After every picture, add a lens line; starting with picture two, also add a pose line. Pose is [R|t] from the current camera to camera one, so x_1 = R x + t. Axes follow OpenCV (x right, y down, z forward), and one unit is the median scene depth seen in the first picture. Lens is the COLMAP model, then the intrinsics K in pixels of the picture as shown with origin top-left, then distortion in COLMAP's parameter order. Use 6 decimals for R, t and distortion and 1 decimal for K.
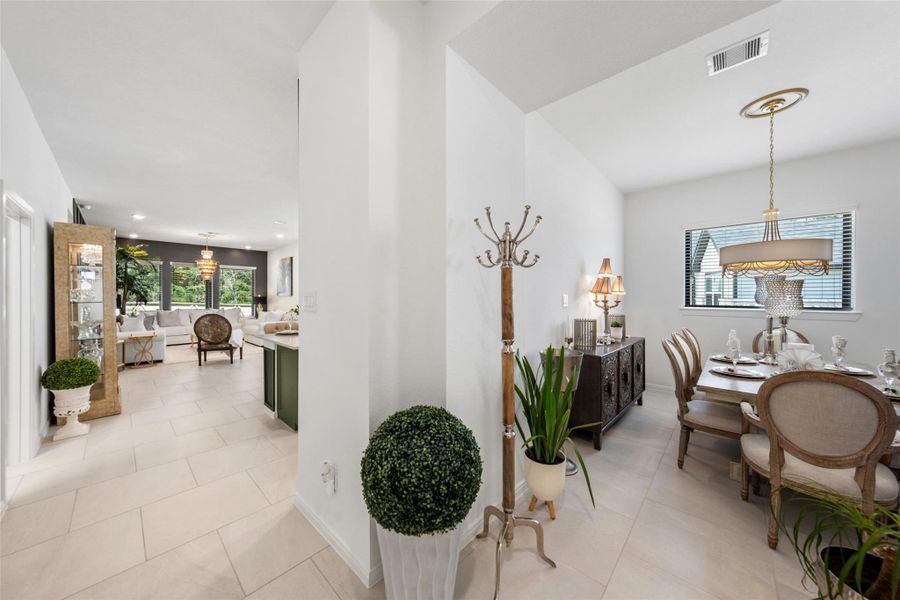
lens RADIAL K [[310.1, 0, 446.3], [0, 310.1, 294.4], [0, 0, 1]] dist [-0.000285, -0.000015]
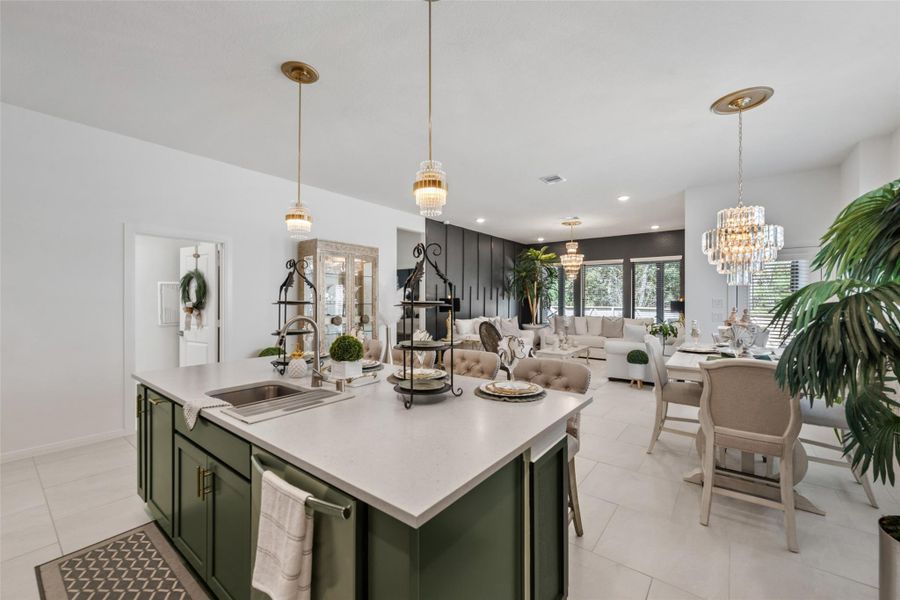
lens RADIAL K [[365.0, 0, 447.0], [0, 365.0, 300.6], [0, 0, 1]] dist [-0.013879, -0.000056]
pose [[0.088723, 0.004009, -0.996048, 0.295030], [-0.000406, 0.999992, 0.003989, 0.007083], [0.996056, 0.000051, 0.088724, 1.379073]]
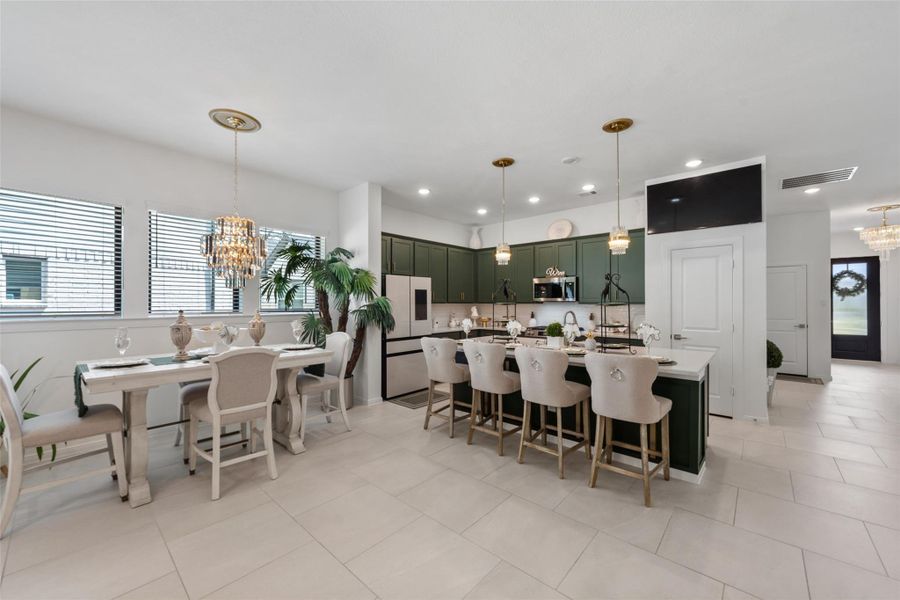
lens RADIAL K [[347.9, 0, 443.3], [0, 347.9, 301.7], [0, 0, 1]] dist [0.000059, -0.000010]
pose [[-0.010190, 0.001770, 0.999947, -1.346590], [-0.002550, 0.999995, -0.001797, 0.010093], [-0.999945, -0.002568, -0.010185, 1.611012]]
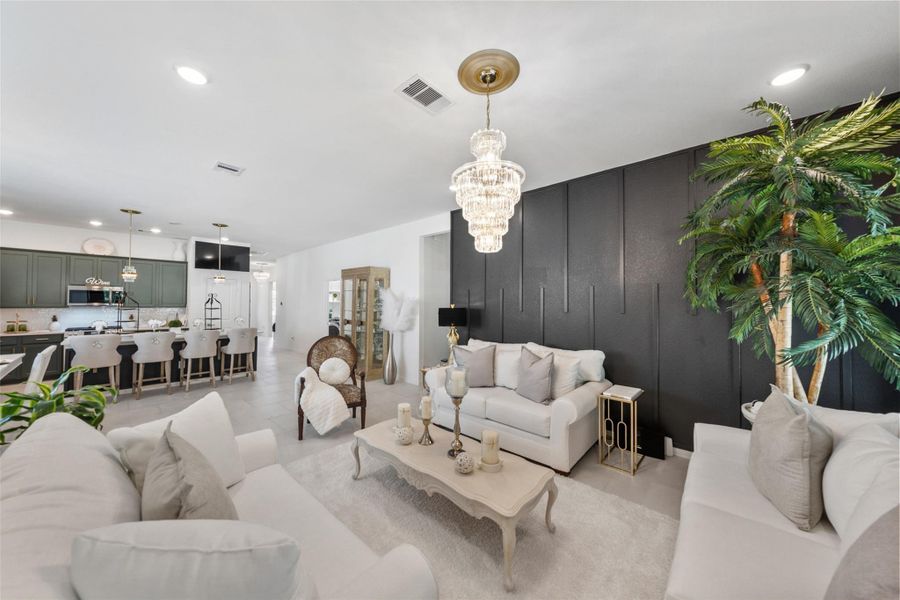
lens RADIAL K [[307.9, 0, 446.8], [0, 307.9, 297.5], [0, 0, 1]] dist [0.000588, 0.000247]
pose [[-0.999937, -0.004146, -0.010456, -1.692693], [-0.003910, 0.999739, -0.022507, -0.012176], [0.010547, -0.022465, -0.999692, 2.862447]]
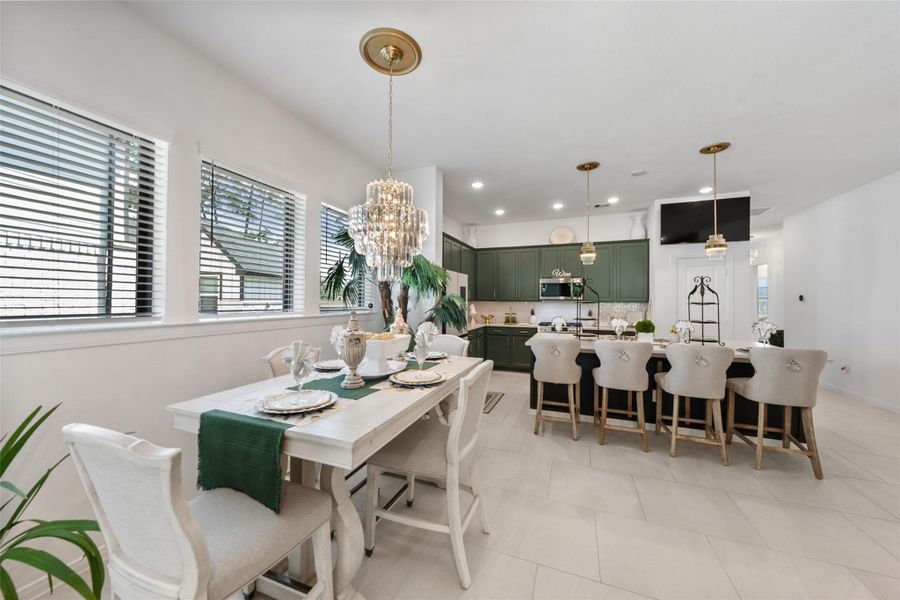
lens RADIAL K [[319.9, 0, 445.3], [0, 319.9, 297.8], [0, 0, 1]] dist [-0.000946, -0.000033]
pose [[-0.355591, 0.005161, 0.934627, -1.053764], [-0.007868, 0.999933, -0.008515, 0.012447], [-0.934608, -0.010382, -0.355527, 2.234550]]
